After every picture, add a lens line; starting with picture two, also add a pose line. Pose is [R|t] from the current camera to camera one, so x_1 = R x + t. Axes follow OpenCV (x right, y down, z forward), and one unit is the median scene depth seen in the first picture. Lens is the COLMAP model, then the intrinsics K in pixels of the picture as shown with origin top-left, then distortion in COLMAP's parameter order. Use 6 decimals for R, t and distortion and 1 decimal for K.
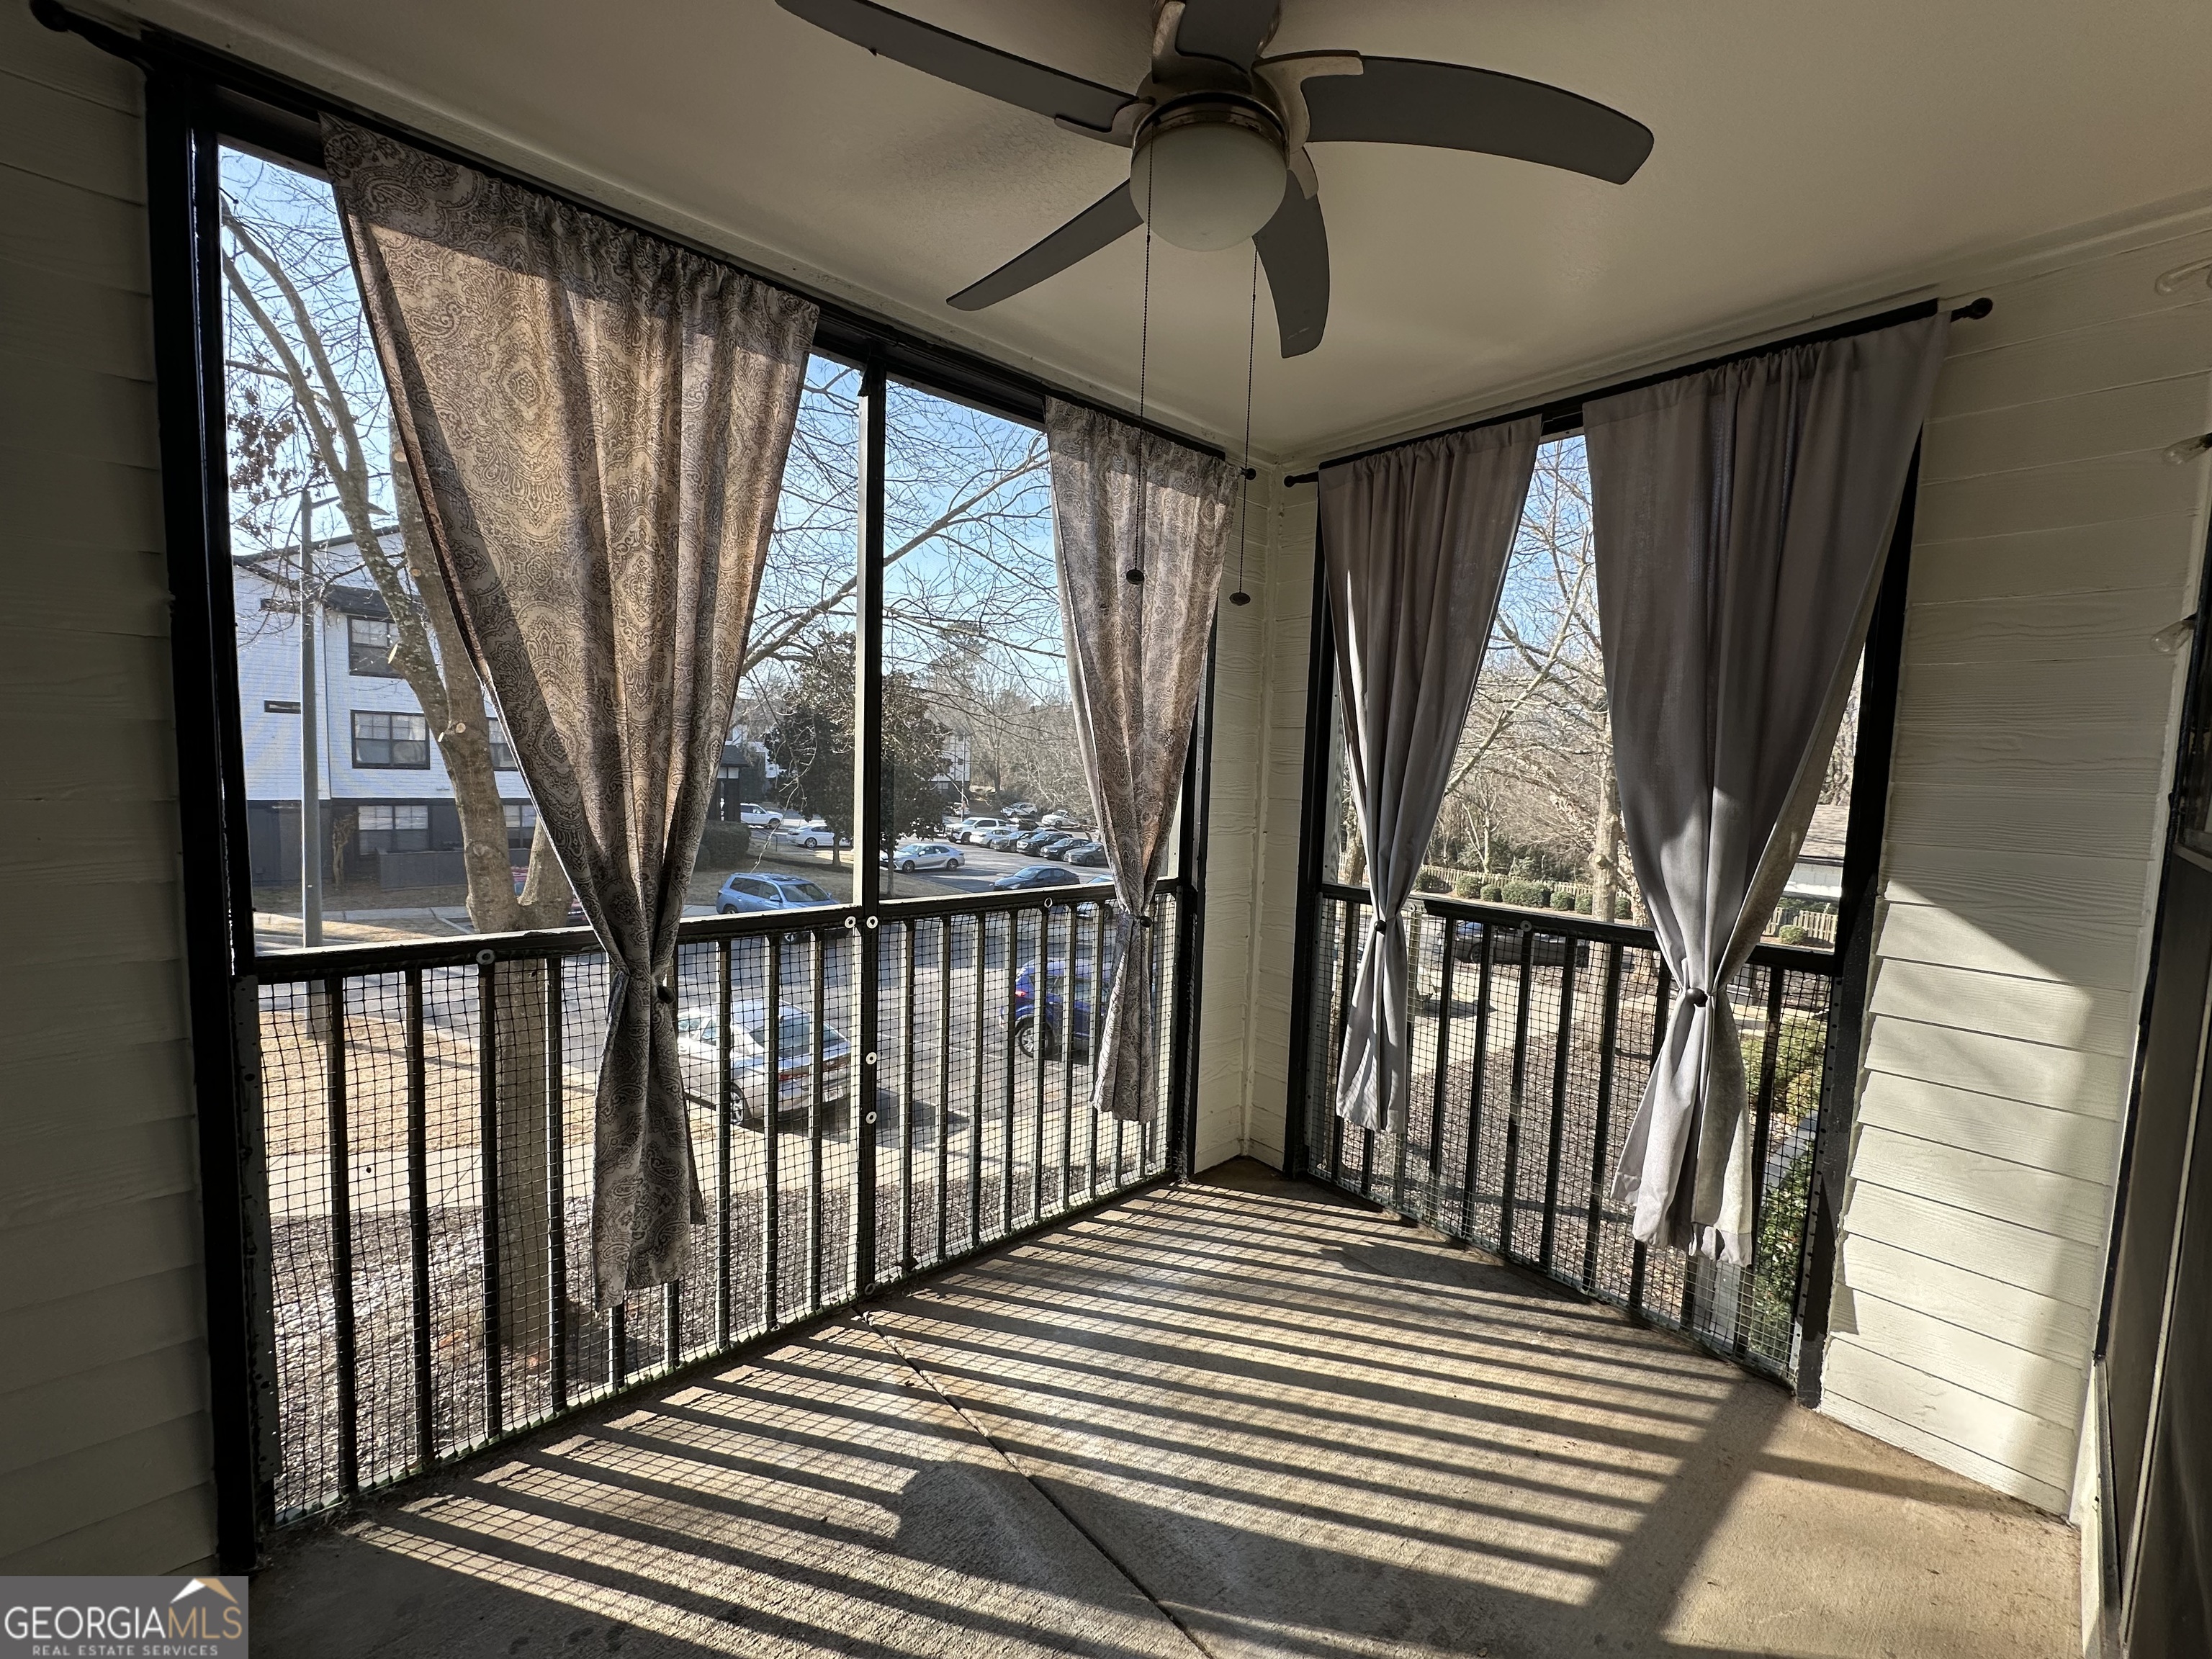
lens RADIAL K [[877.3, 0, 1106.0], [0, 877.3, 829.5], [0, 0, 1]] dist [-0.000732, 0.000028]
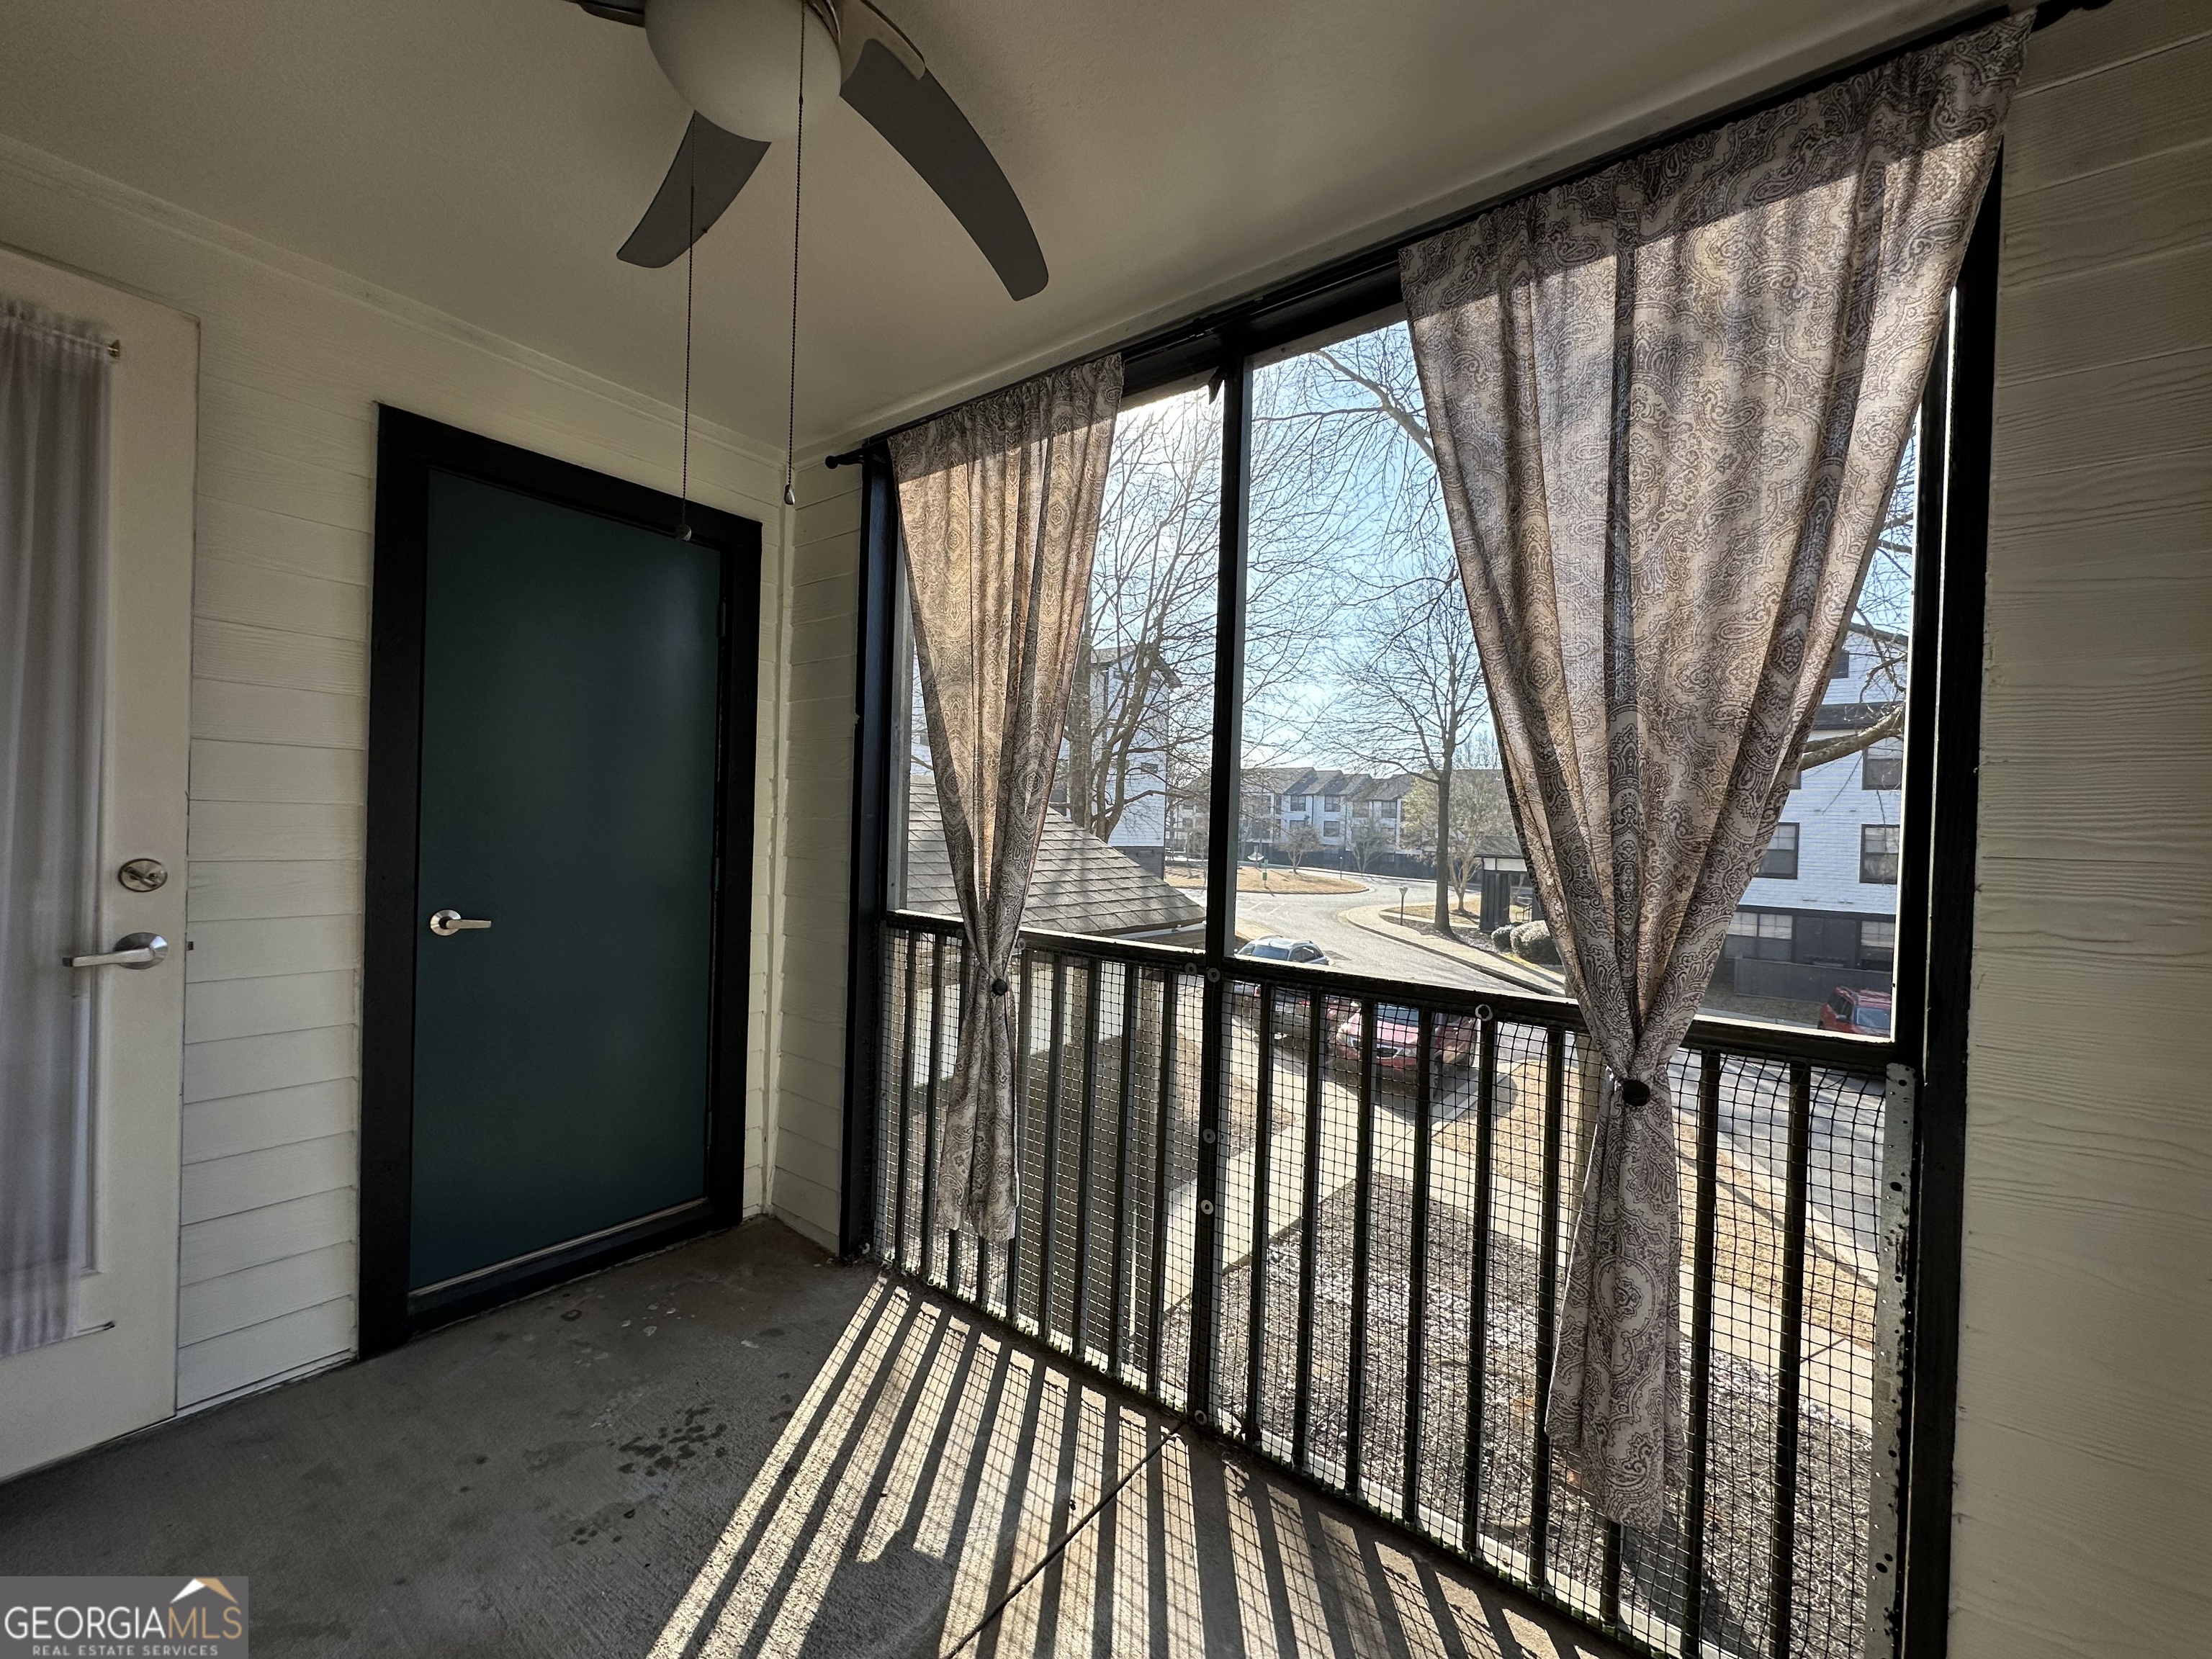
lens RADIAL K [[875.8, 0, 1103.4], [0, 875.8, 832.1], [0, 0, 1]] dist [0.002531, -0.000442]
pose [[0.188684, -0.024221, -0.981739, 0.702528], [-0.101626, 0.993847, -0.044052, 0.018209], [0.976765, 0.108082, 0.185061, 0.885444]]
